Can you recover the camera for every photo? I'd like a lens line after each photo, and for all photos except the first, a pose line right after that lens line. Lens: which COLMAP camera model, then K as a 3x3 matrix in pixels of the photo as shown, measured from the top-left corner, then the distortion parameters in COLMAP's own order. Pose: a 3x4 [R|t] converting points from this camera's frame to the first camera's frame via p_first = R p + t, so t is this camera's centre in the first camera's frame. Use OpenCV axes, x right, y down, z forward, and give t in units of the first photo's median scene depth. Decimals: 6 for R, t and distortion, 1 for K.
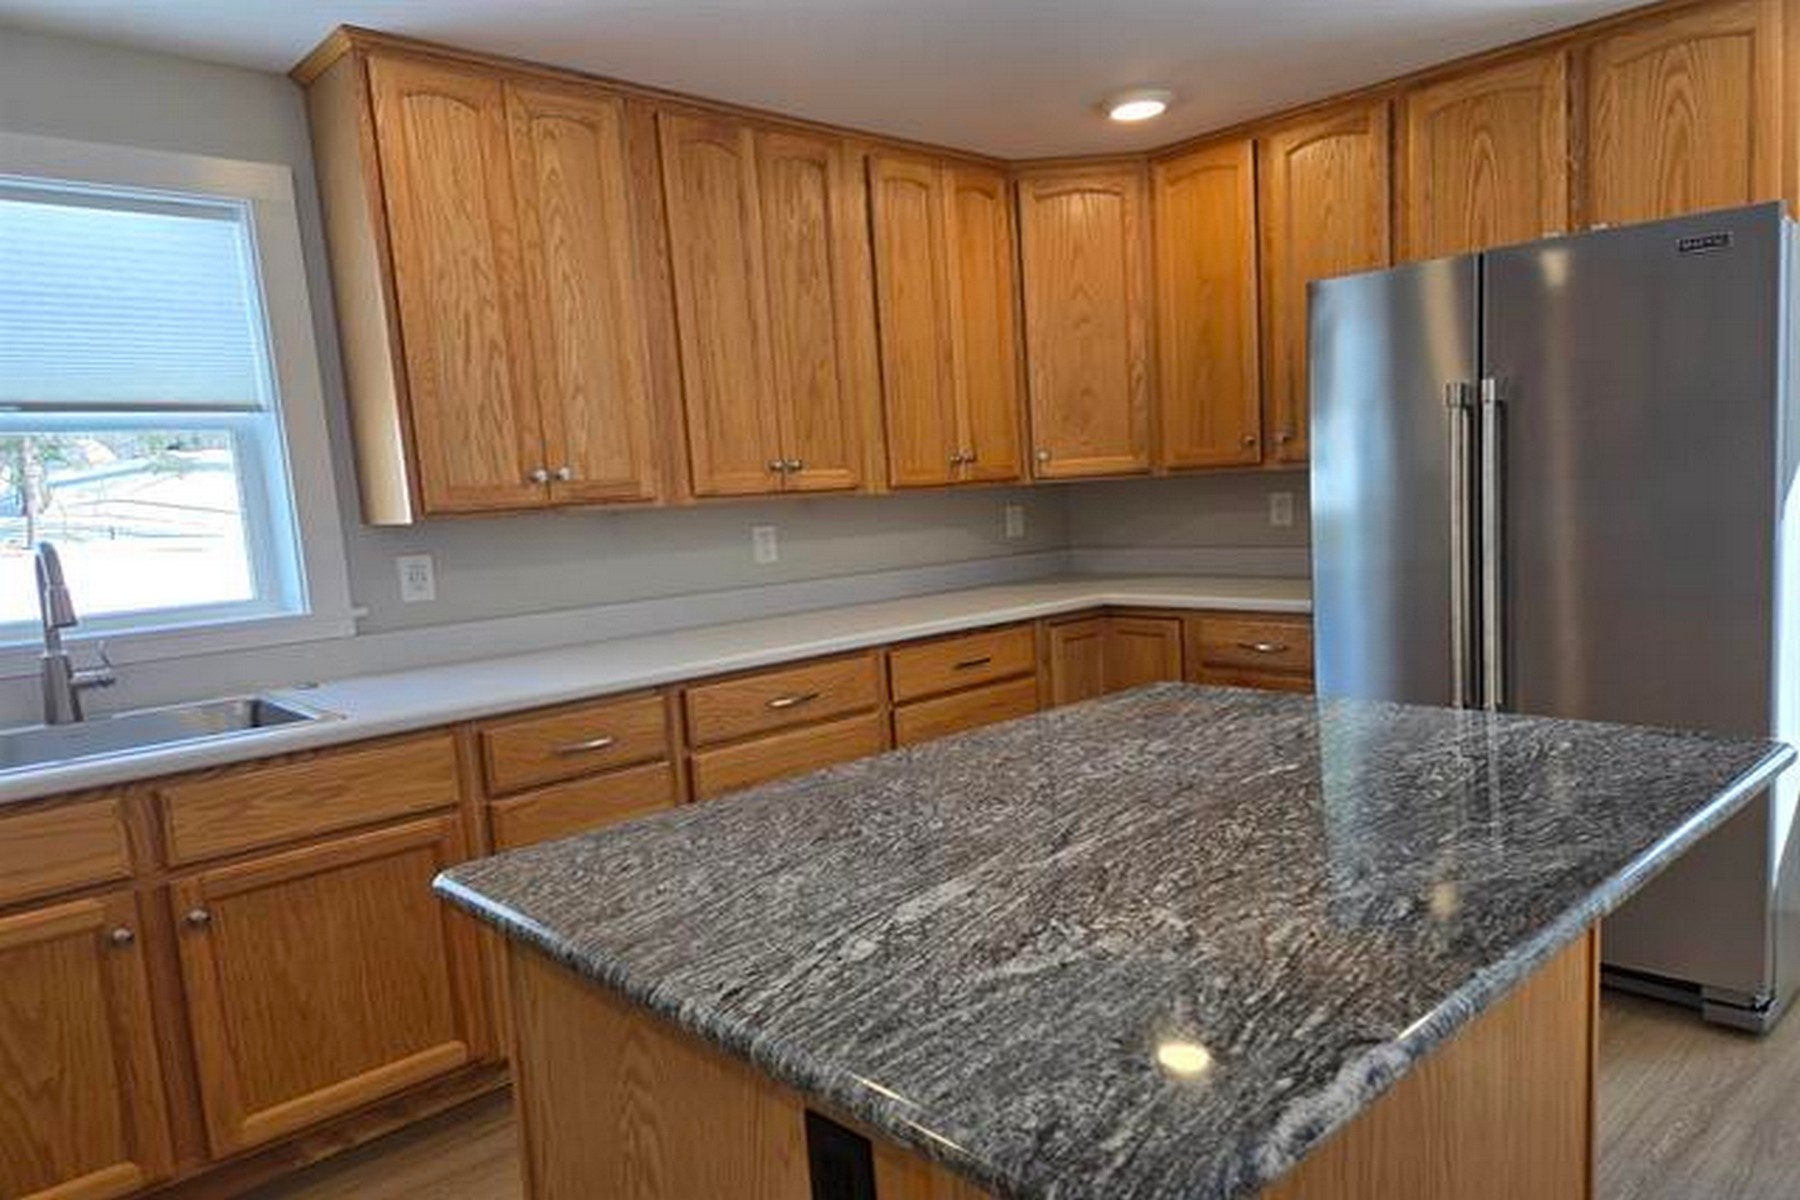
lens RADIAL K [[1203.9, 0, 897.0], [0, 1203.9, 592.2], [0, 0, 1]] dist [0.031034, -0.034155]
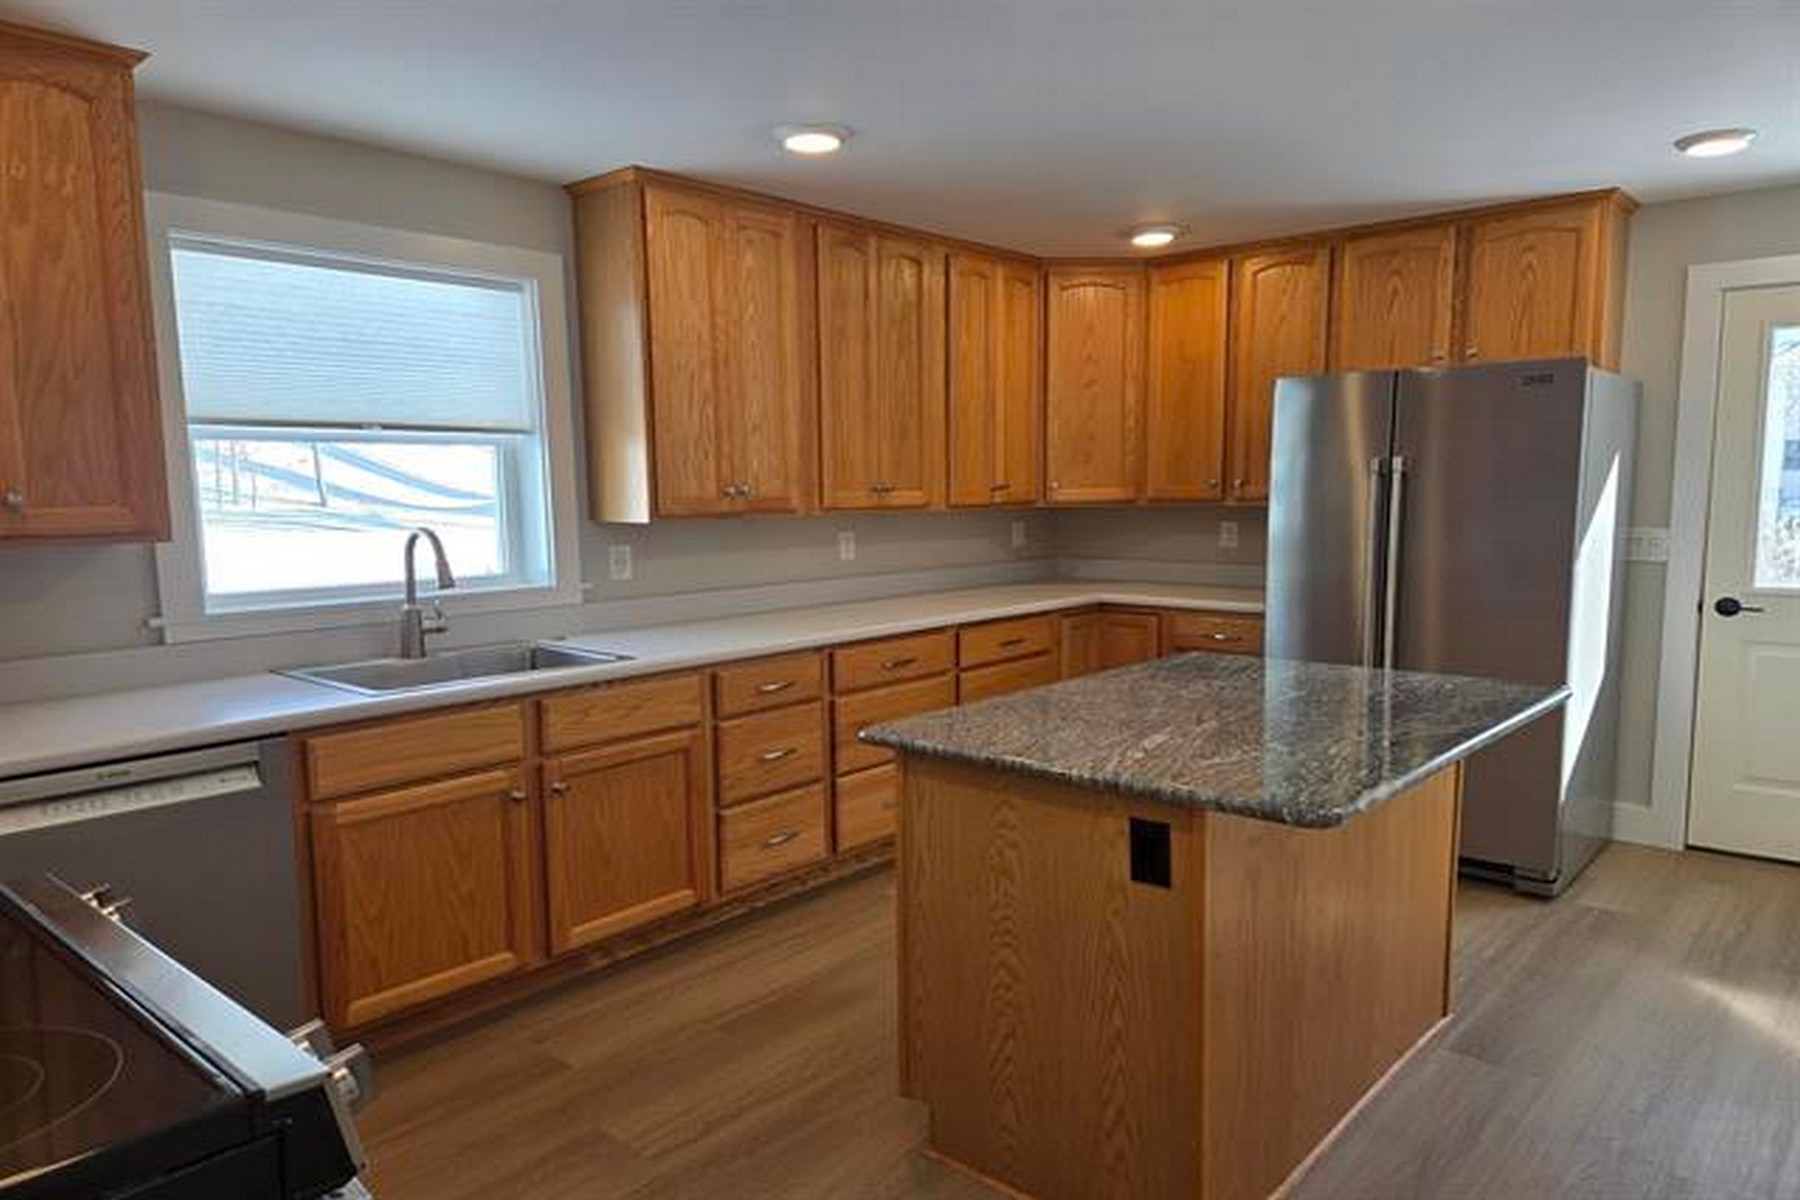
lens RADIAL K [[1203.9, 0, 898.2], [0, 1203.9, 614.1], [0, 0, 1]] dist [0.031034, -0.034155]
pose [[0.993733, 0.035892, 0.105858, -0.246960], [-0.037948, 0.999127, 0.017465, 0.011540], [-0.105138, -0.021373, 0.994228, -0.376810]]
